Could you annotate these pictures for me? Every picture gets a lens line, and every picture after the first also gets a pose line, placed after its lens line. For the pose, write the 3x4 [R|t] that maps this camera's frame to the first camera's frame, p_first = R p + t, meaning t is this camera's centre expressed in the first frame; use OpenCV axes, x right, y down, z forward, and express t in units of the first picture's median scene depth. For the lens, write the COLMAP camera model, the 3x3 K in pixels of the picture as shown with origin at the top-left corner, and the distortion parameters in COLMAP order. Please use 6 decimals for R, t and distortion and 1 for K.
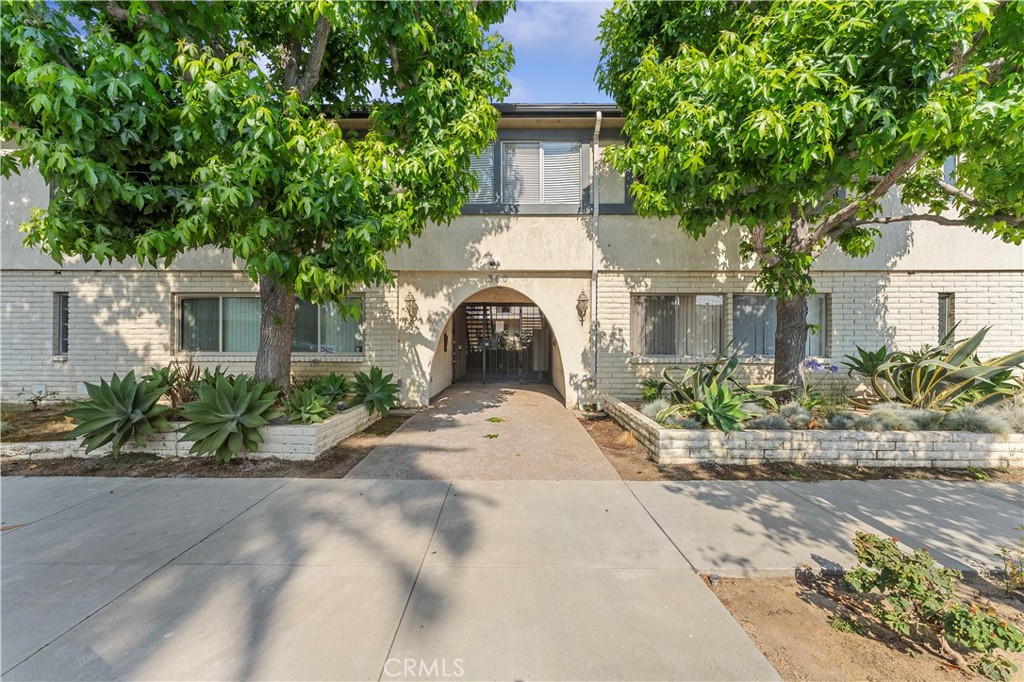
lens RADIAL K [[401.3, 0, 512.0], [0, 401.3, 341.0], [0, 0, 1]] dist [0.001006, 0.000119]
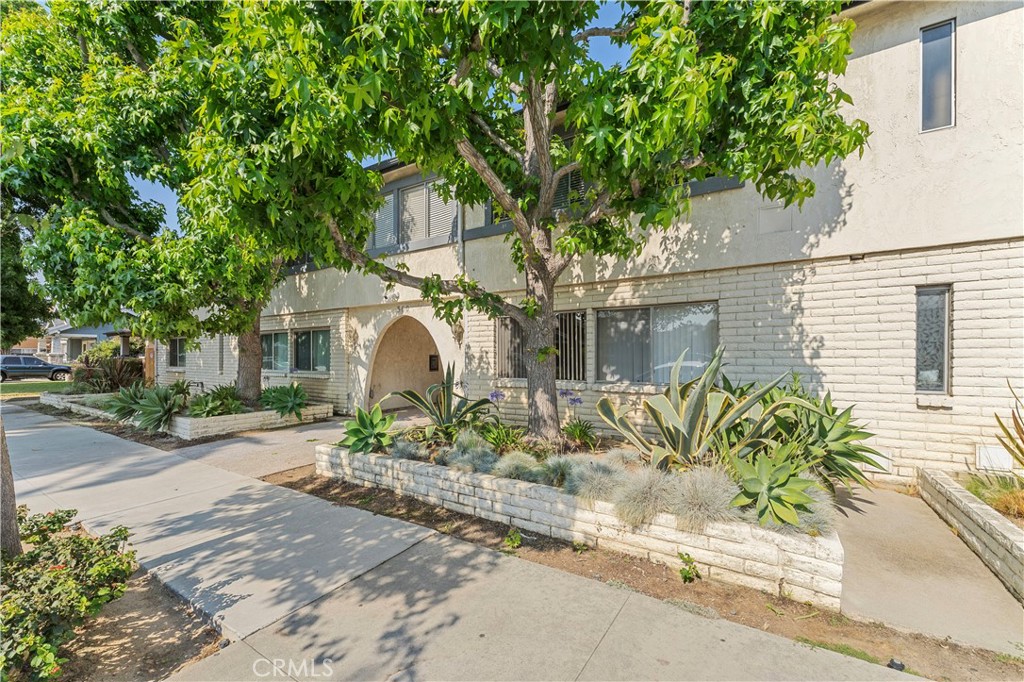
lens RADIAL K [[408.9, 0, 512.3], [0, 408.9, 351.9], [0, 0, 1]] dist [0.001651, 0.000181]
pose [[0.853361, -0.010309, -0.521219, 0.864523], [0.005219, 0.999923, -0.011231, -0.017370], [0.521295, 0.006864, 0.853349, 0.166615]]
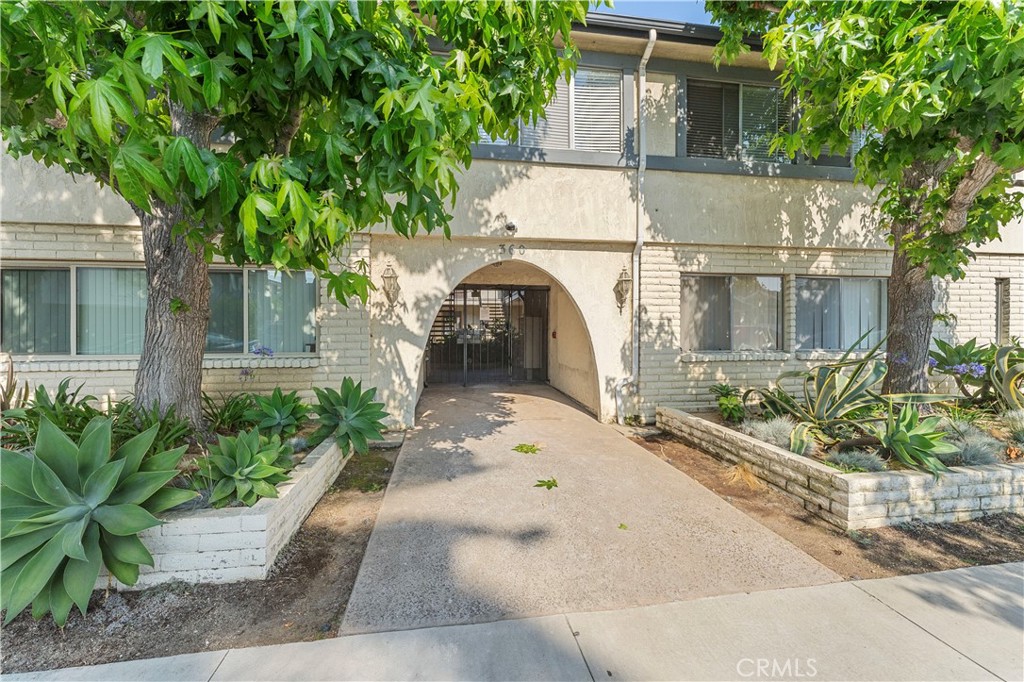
lens RADIAL K [[413.0, 0, 513.0], [0, 413.0, 326.6], [0, 0, 1]] dist [0.000853, 0.000387]
pose [[0.986197, -0.003705, 0.165533, -0.163274], [0.004198, 0.999988, -0.002630, -0.012919], [-0.165521, 0.003289, 0.986201, 0.261435]]
